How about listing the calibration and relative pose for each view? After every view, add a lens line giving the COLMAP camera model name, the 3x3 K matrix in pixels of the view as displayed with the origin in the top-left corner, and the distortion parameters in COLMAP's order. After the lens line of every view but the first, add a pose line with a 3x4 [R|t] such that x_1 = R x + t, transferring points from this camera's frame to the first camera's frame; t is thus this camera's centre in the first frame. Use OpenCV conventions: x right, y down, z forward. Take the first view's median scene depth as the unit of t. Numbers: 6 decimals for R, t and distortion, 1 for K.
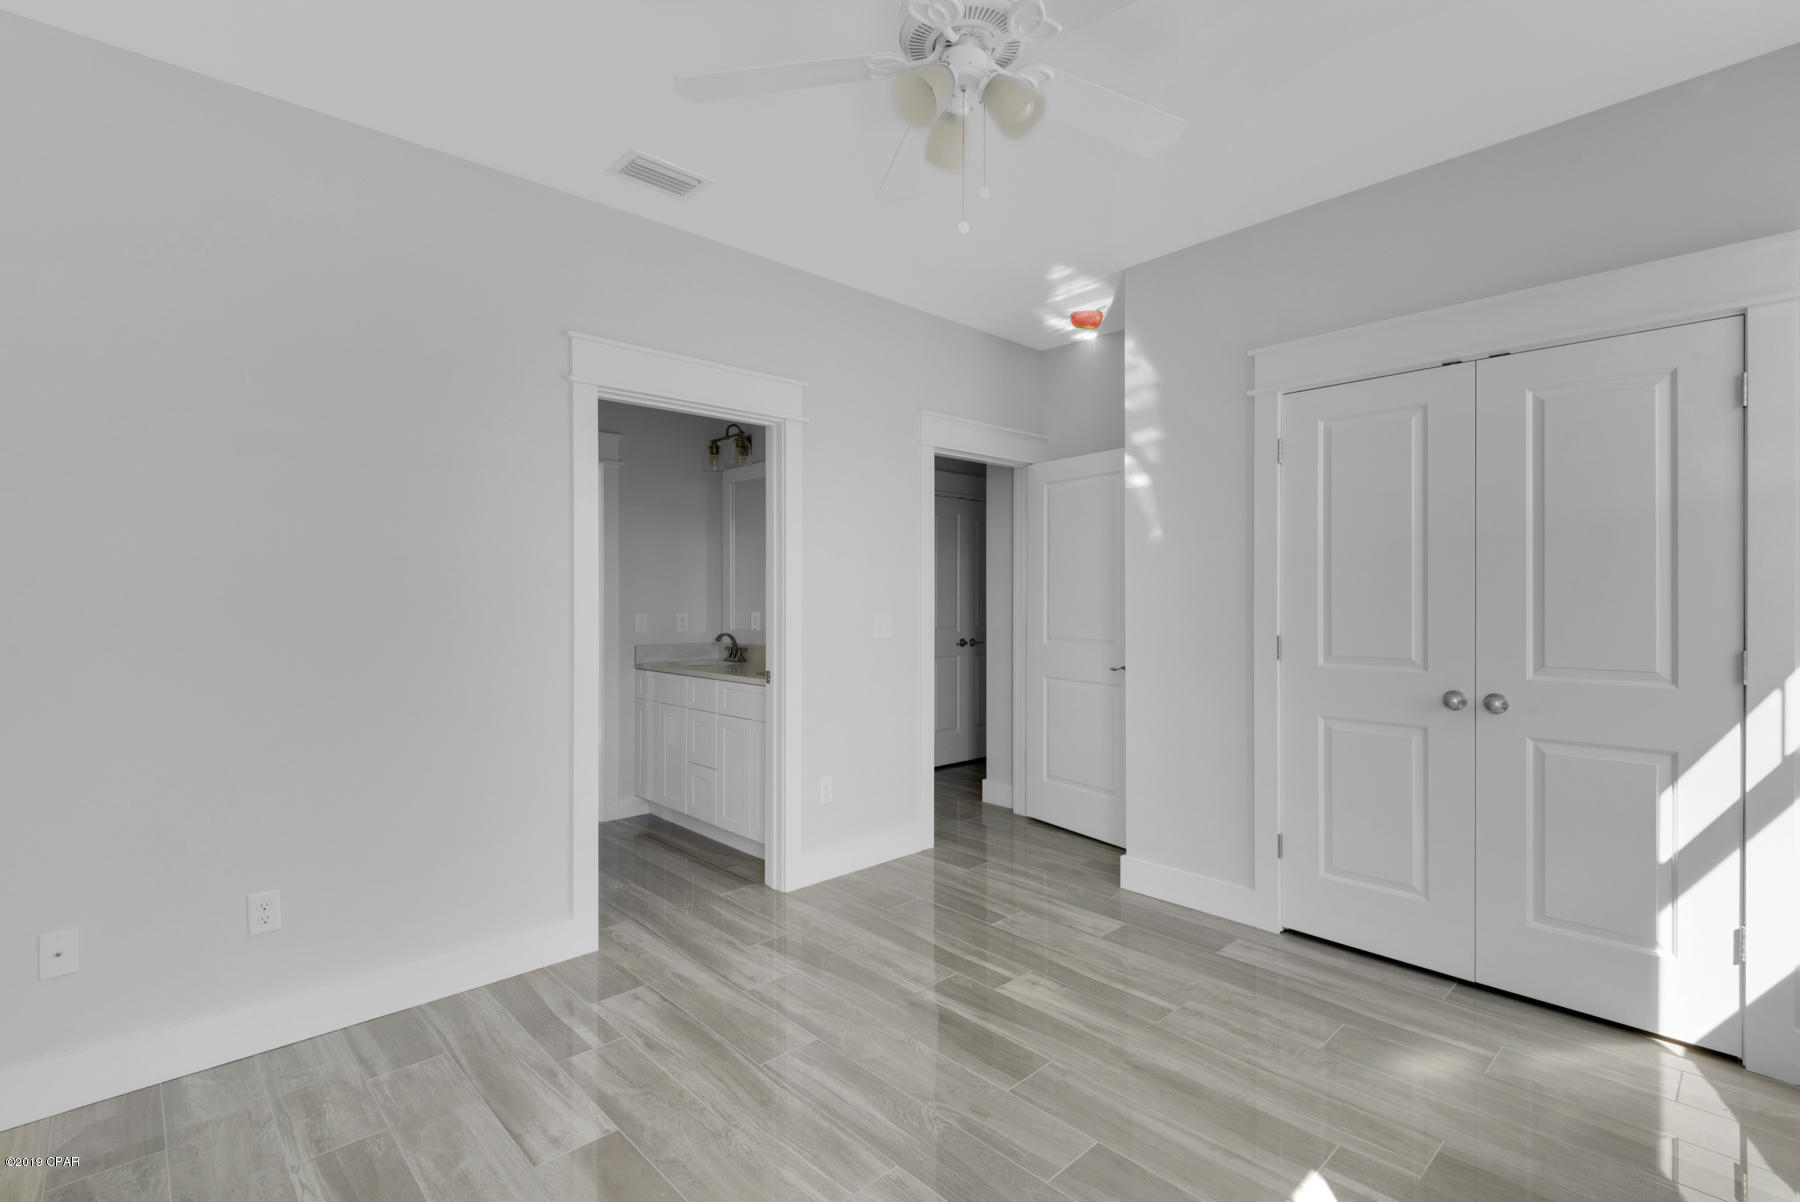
lens RADIAL K [[831.6, 0, 887.9], [0, 831.6, 592.6], [0, 0, 1]] dist [0.011723, -0.000666]
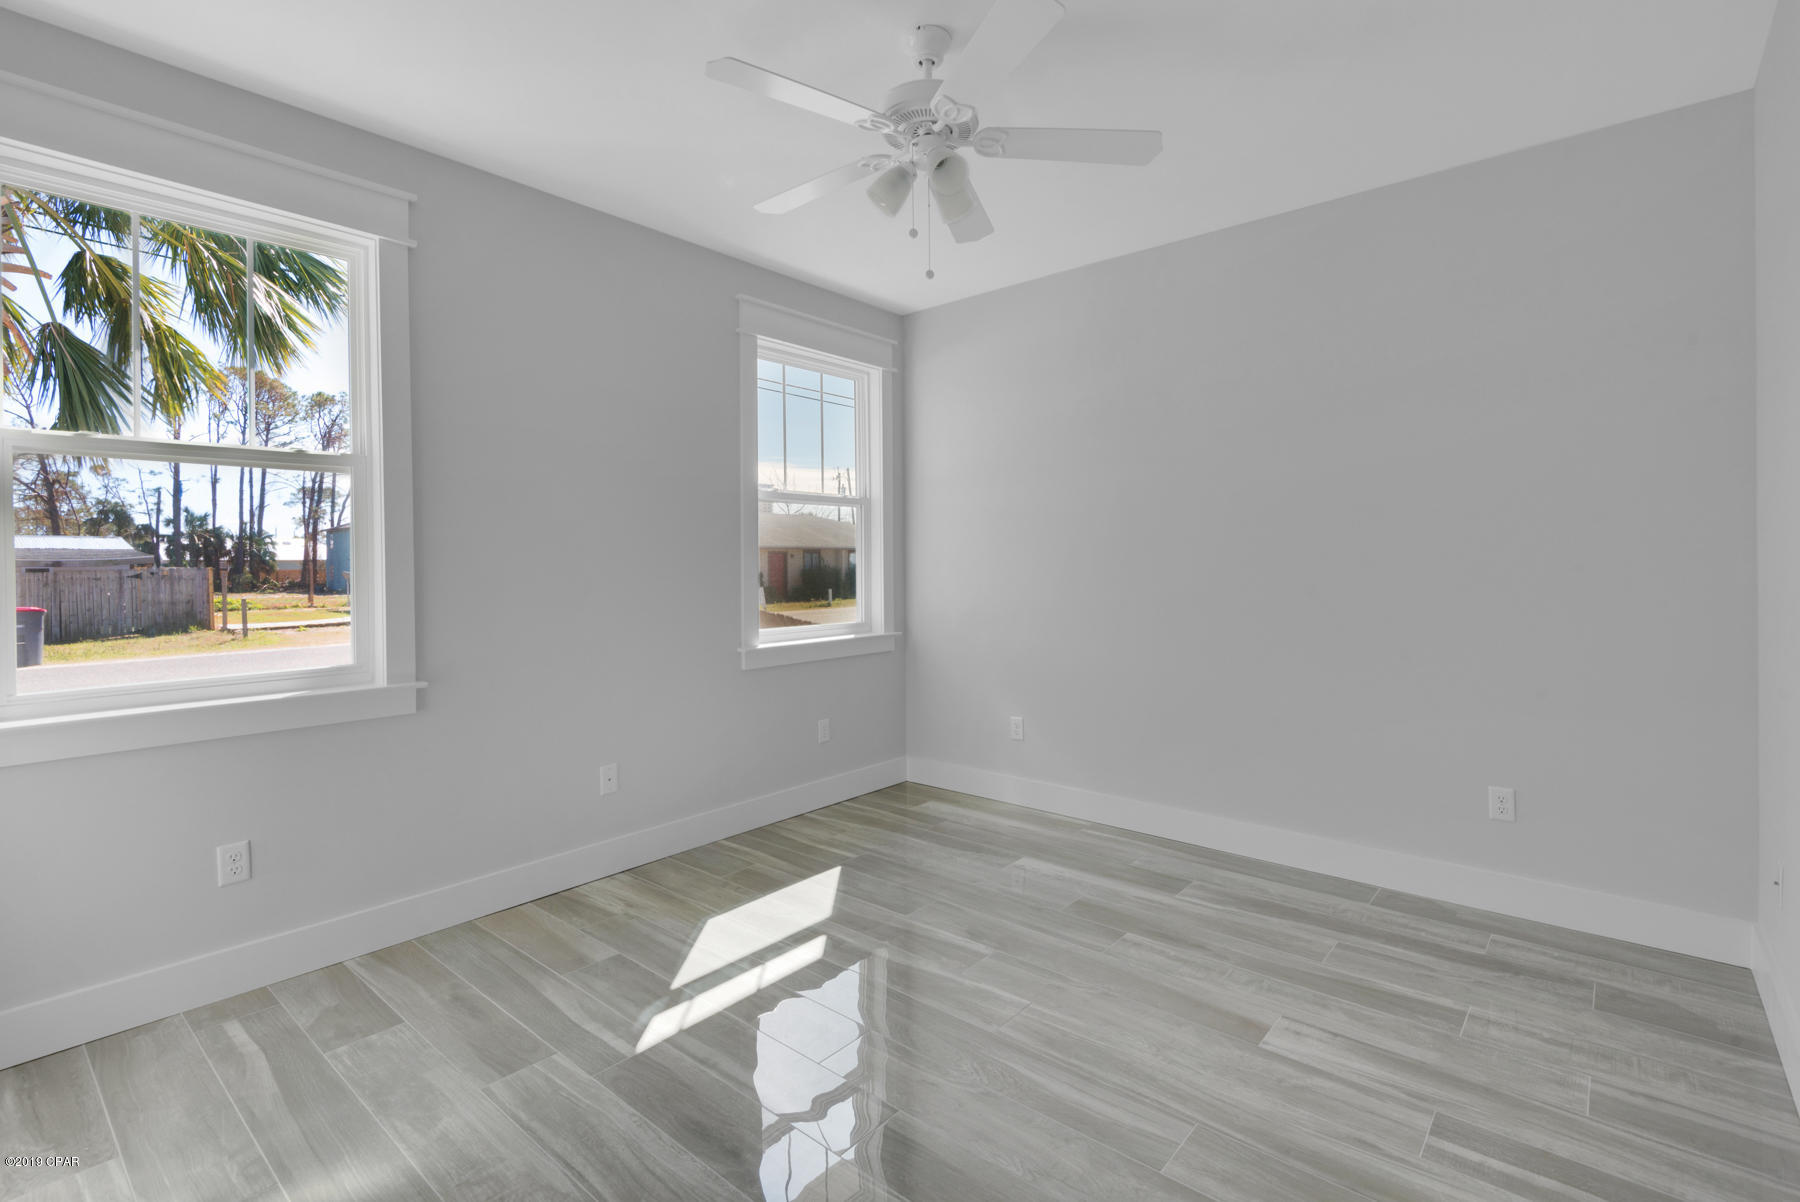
lens RADIAL K [[831.6, 0, 887.9], [0, 831.6, 592.6], [0, 0, 1]] dist [0.011723, -0.000666]
pose [[-0.994693, 0.010811, -0.102317, 0.247811], [0.007897, 0.999553, 0.028843, 0.019490], [0.102583, 0.027882, -0.994334, 1.926706]]
